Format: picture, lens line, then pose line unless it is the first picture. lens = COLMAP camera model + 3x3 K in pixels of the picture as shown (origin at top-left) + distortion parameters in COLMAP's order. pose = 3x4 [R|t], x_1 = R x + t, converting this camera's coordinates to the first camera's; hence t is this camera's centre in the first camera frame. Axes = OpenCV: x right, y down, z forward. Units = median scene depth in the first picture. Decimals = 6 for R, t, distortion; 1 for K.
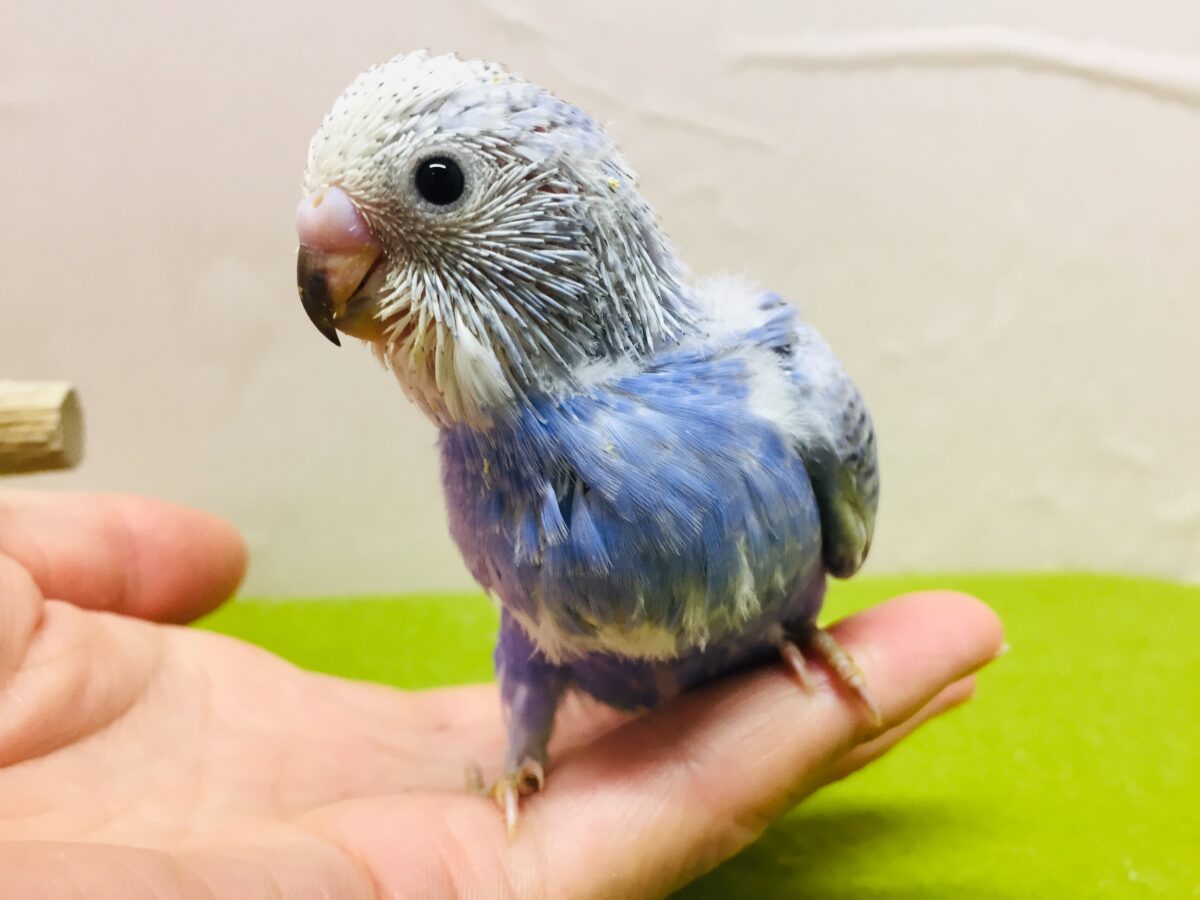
lens RADIAL K [[1012.8, 0, 601.1], [0, 1012.8, 450.0], [0, 0, 1]] dist [-0.046781, -0.002216]
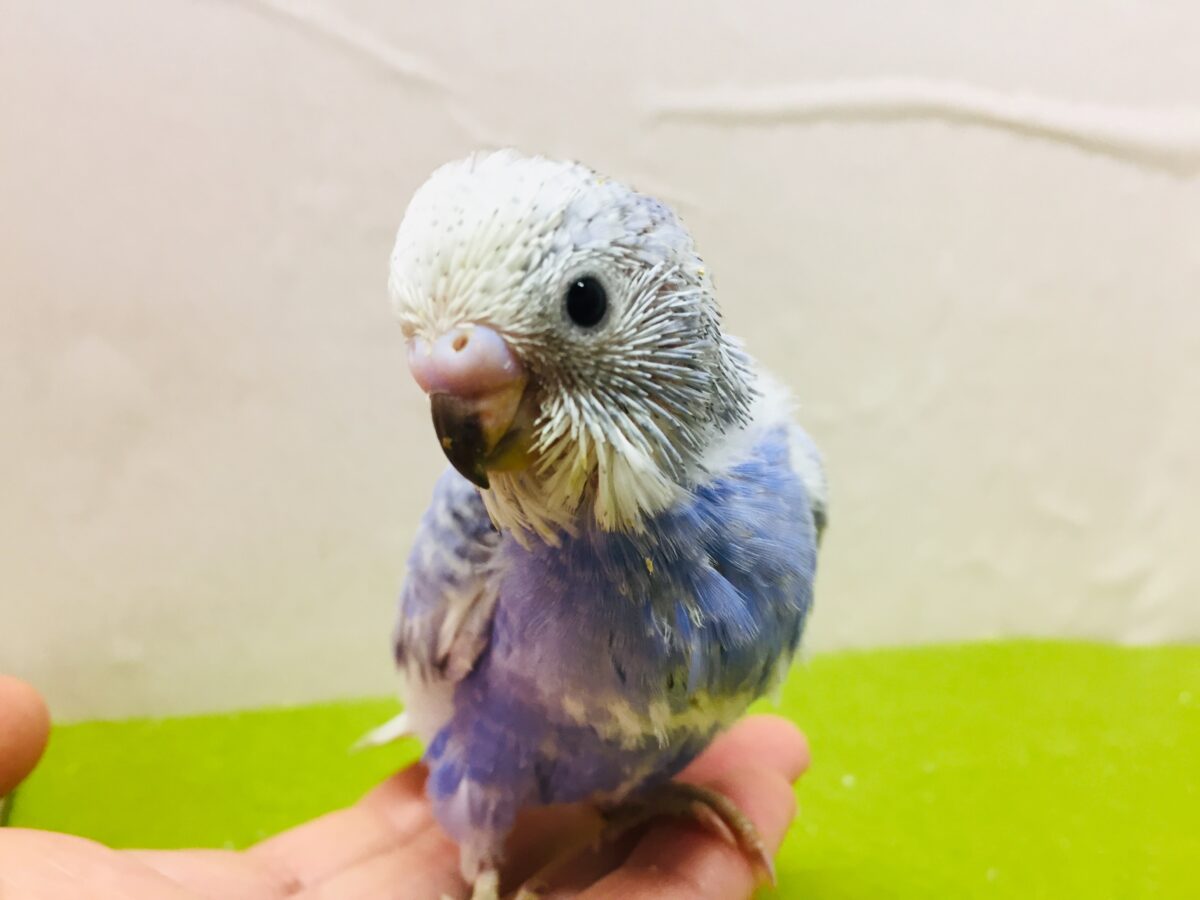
lens RADIAL K [[1012.8, 0, 601.1], [0, 1012.8, 450.0], [0, 0, 1]] dist [-0.046781, -0.002216]
pose [[0.850036, -0.241835, 0.467926, -0.628080], [0.215171, 0.970294, 0.110591, -0.229456], [-0.480771, 0.006678, 0.876821, 0.144380]]
